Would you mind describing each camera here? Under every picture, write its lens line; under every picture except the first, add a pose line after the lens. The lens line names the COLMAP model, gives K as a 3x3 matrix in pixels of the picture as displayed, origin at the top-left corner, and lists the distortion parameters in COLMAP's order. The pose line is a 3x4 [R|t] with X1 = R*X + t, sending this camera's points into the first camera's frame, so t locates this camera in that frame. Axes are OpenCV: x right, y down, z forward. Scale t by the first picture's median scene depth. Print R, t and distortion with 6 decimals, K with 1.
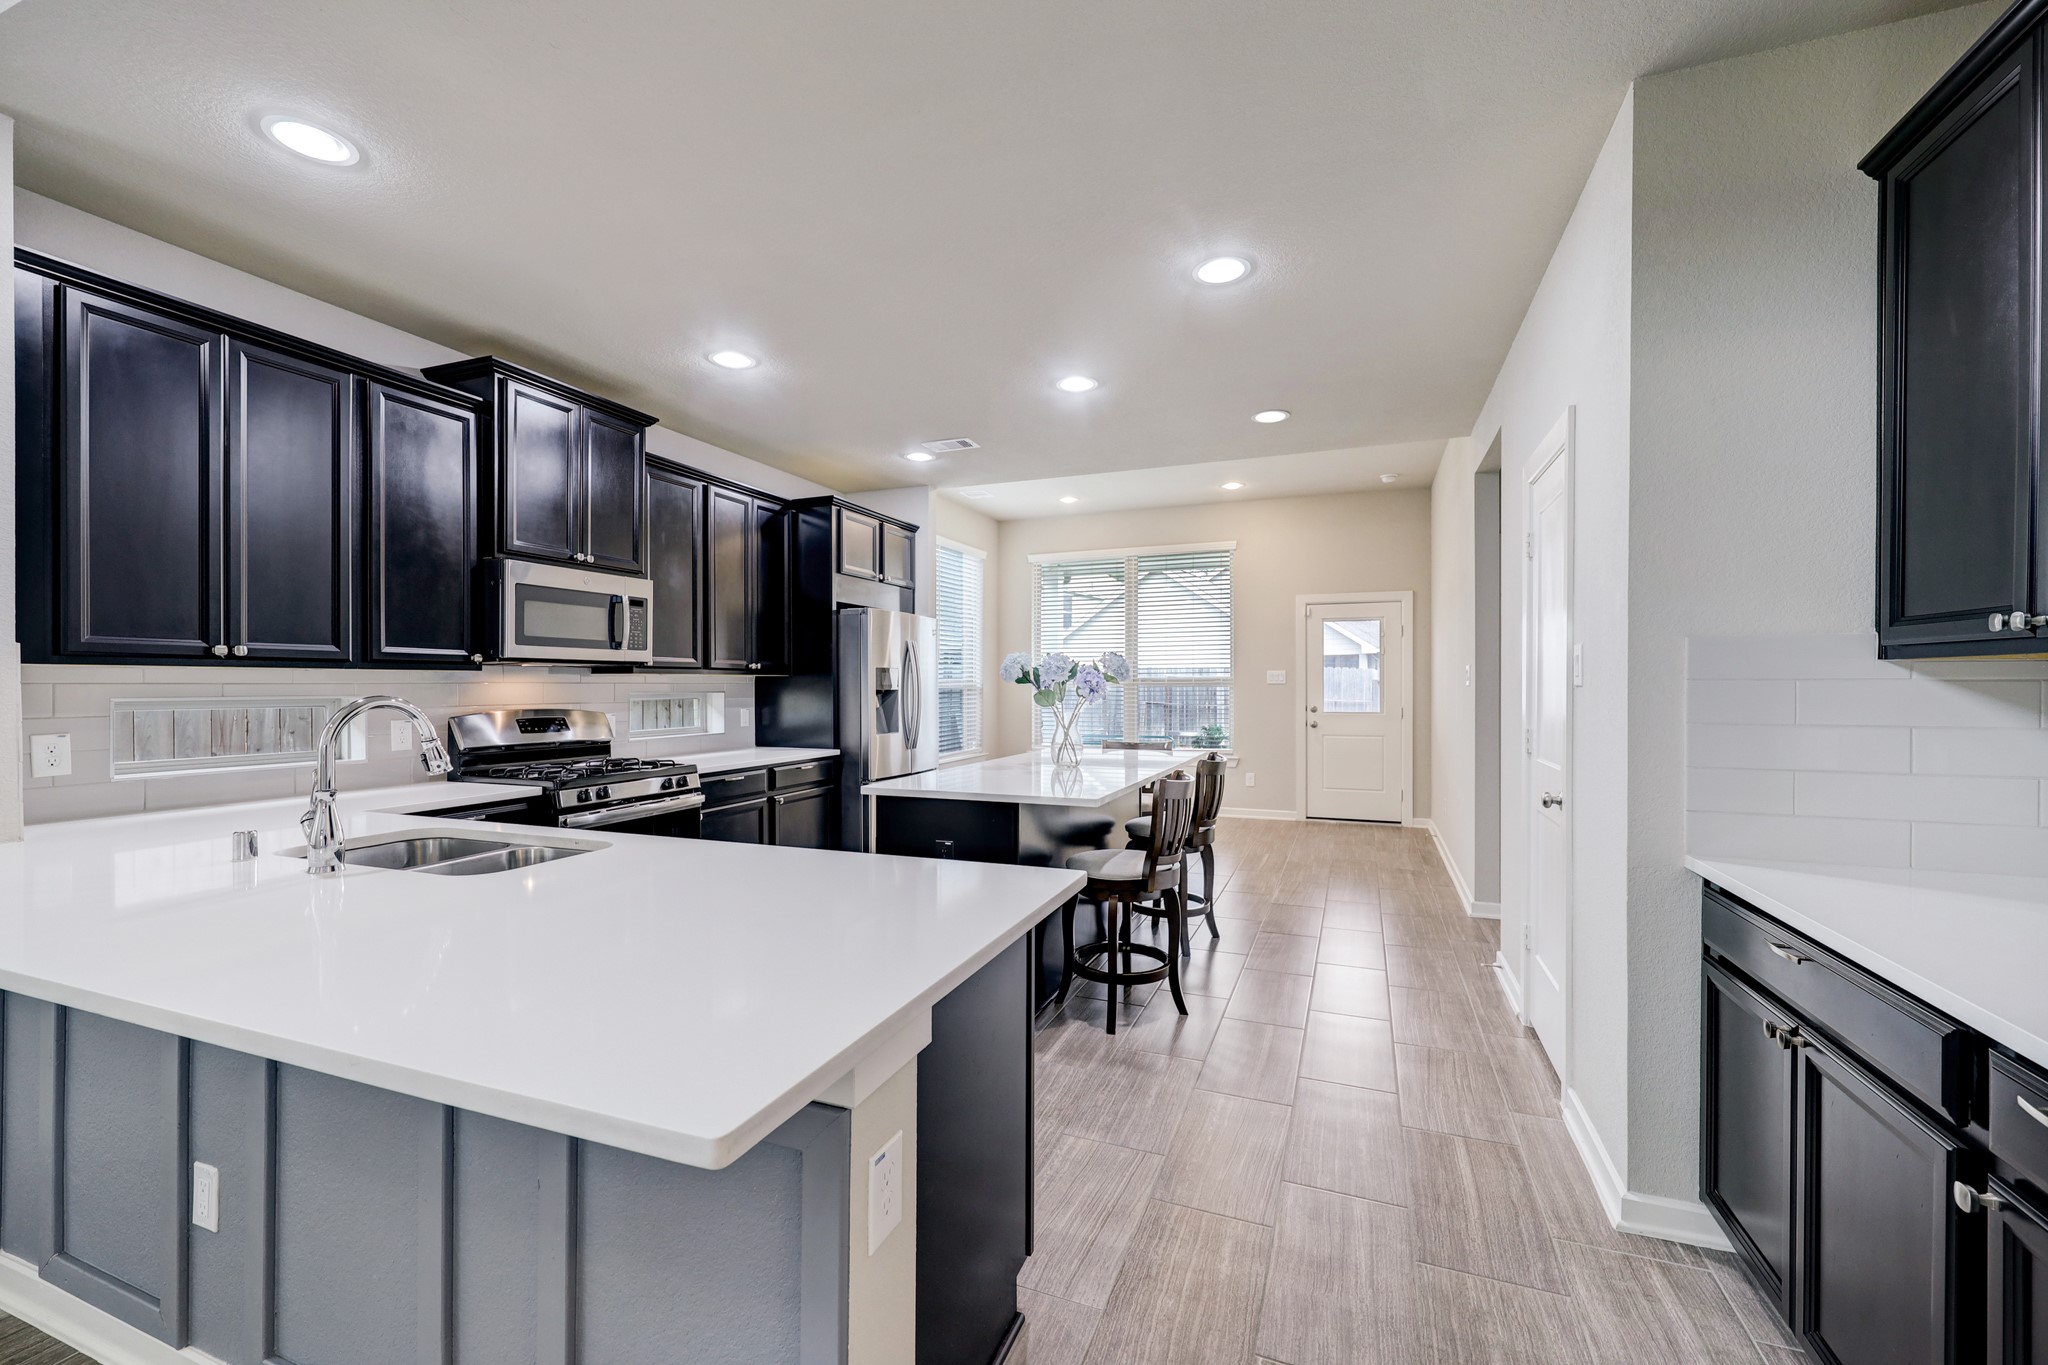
lens RADIAL K [[840.5, 0, 1032.2], [0, 840.5, 683.3], [0, 0, 1]] dist [0.001140, 0.000039]
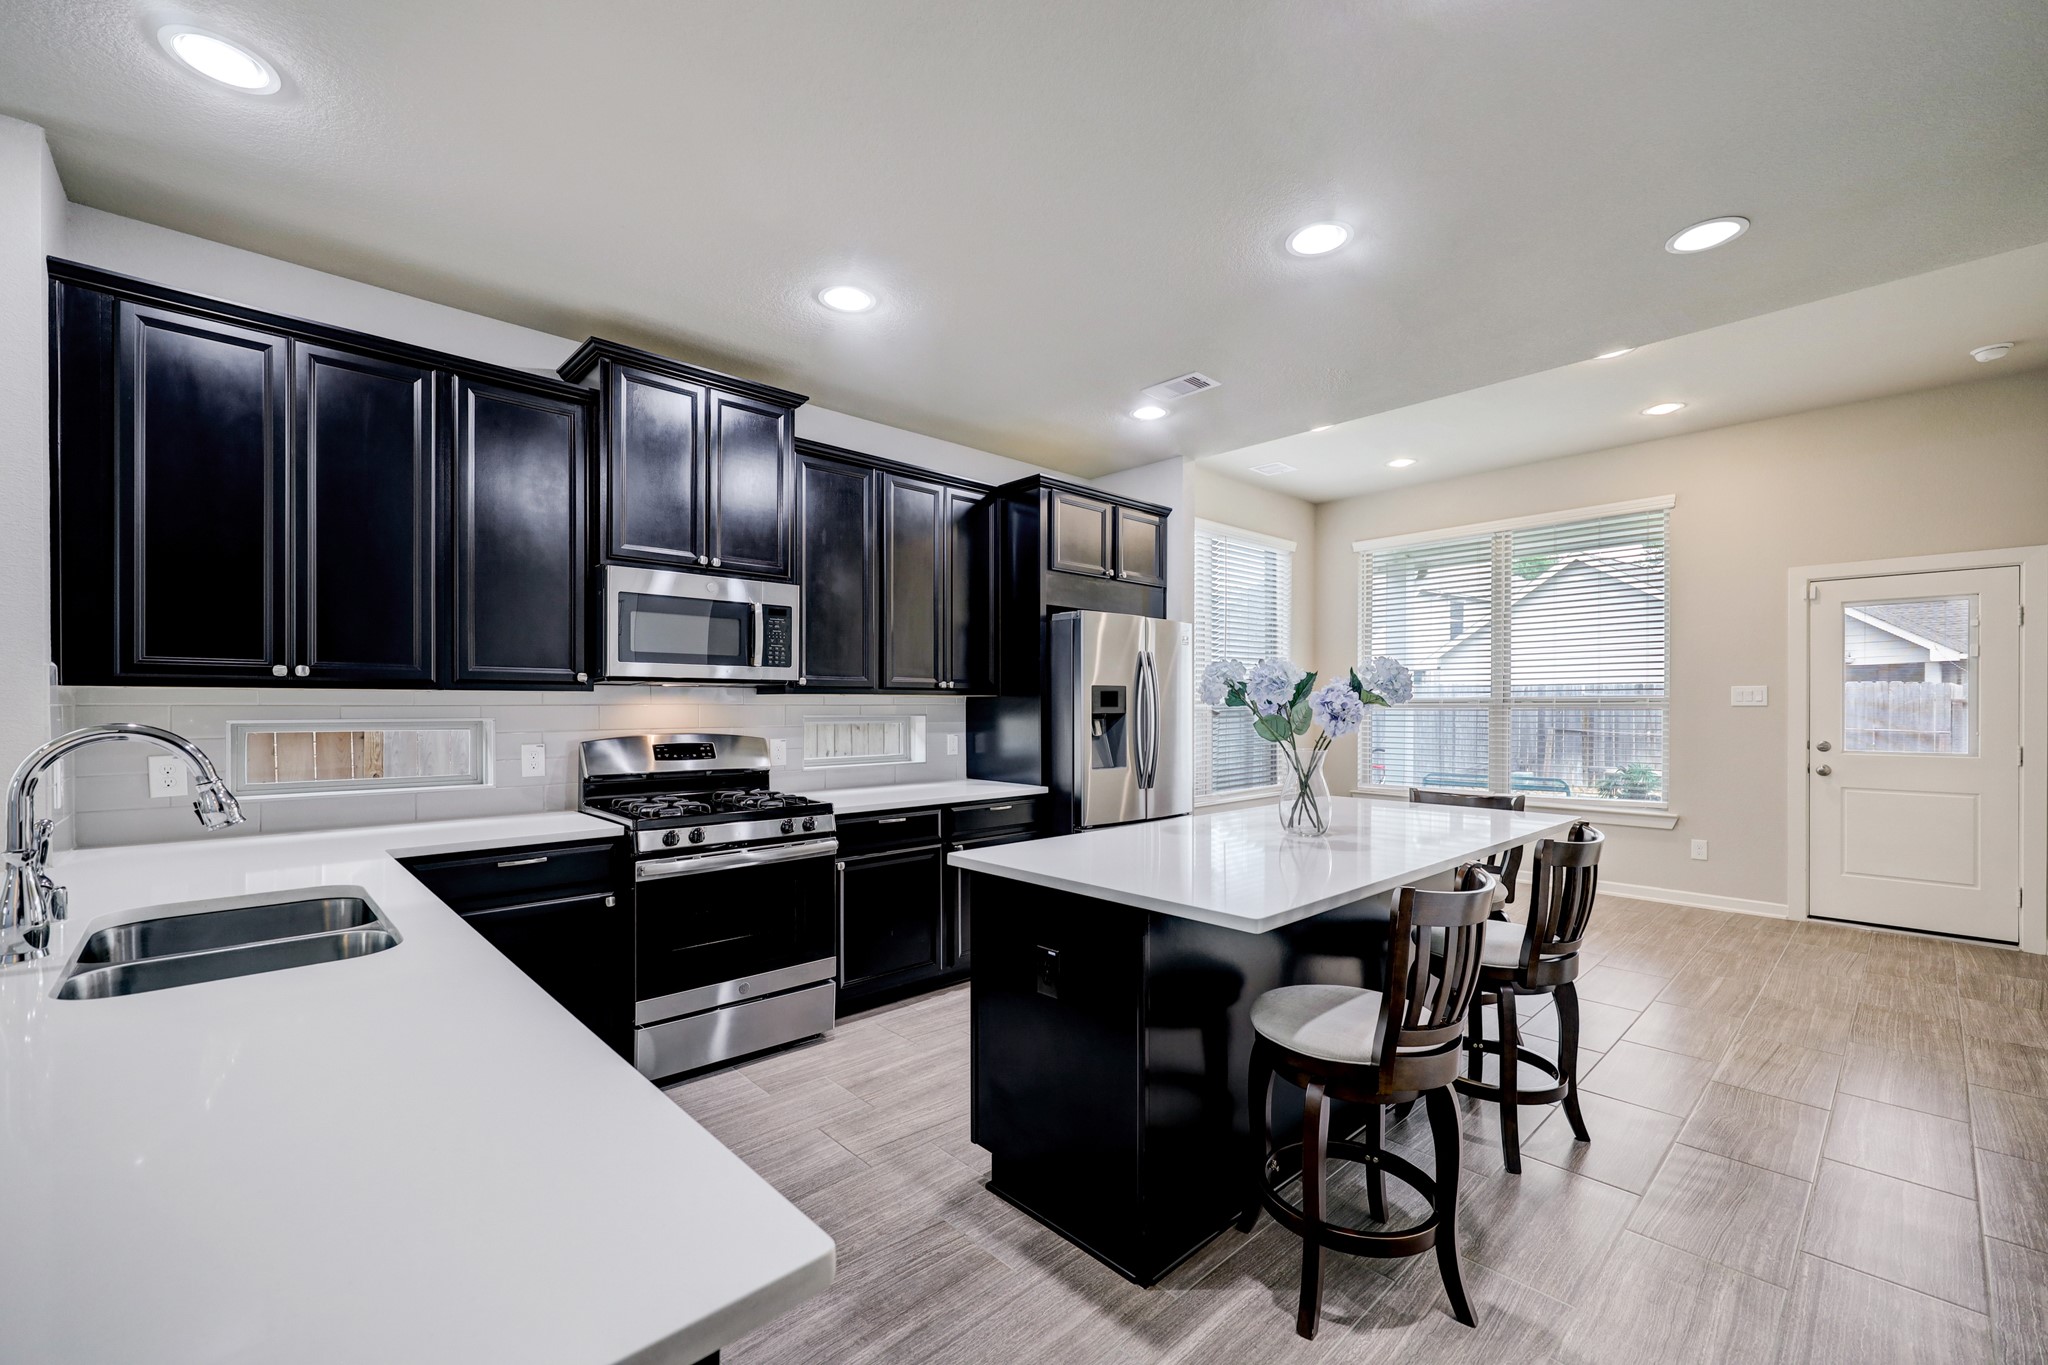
lens RADIAL K [[840.5, 0, 1030.3], [0, 840.5, 707.5], [0, 0, 1]] dist [0.001140, 0.000039]
pose [[0.902344, 0.001688, -0.431013, 0.128169], [-0.000299, 0.999995, 0.003290, -0.000686], [0.431016, -0.002840, 0.902340, 0.318276]]
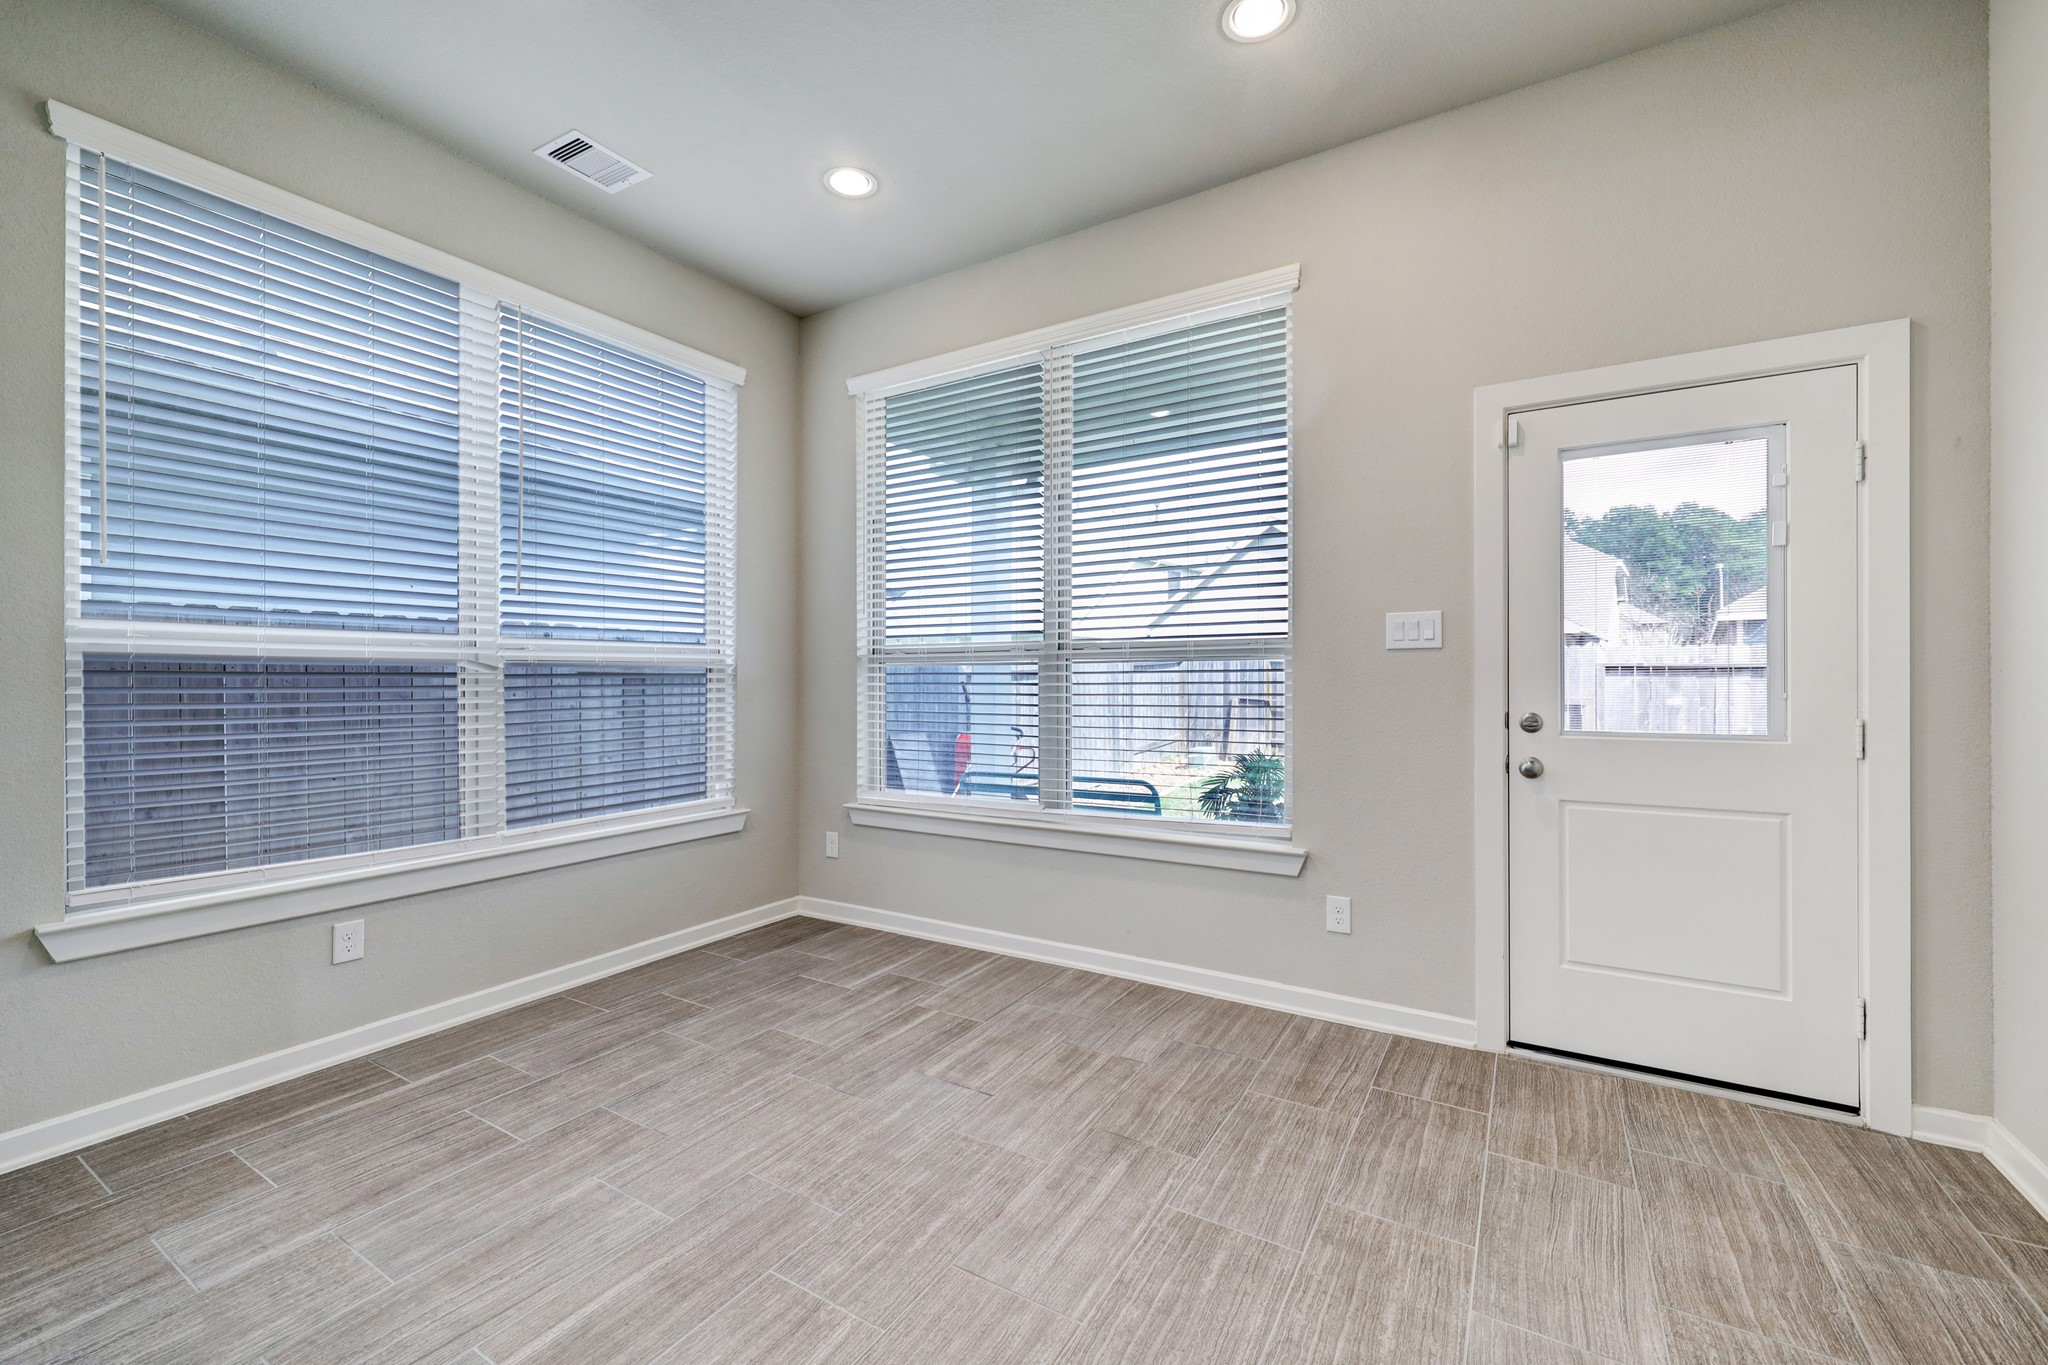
lens RADIAL K [[840.5, 0, 1026.9], [0, 840.5, 670.7], [0, 0, 1]] dist [0.001140, 0.000039]
pose [[0.983123, -0.002777, -0.182927, 0.369366], [0.002545, 0.999996, -0.001503, 0.018355], [0.182931, 0.001012, 0.983125, 1.179717]]
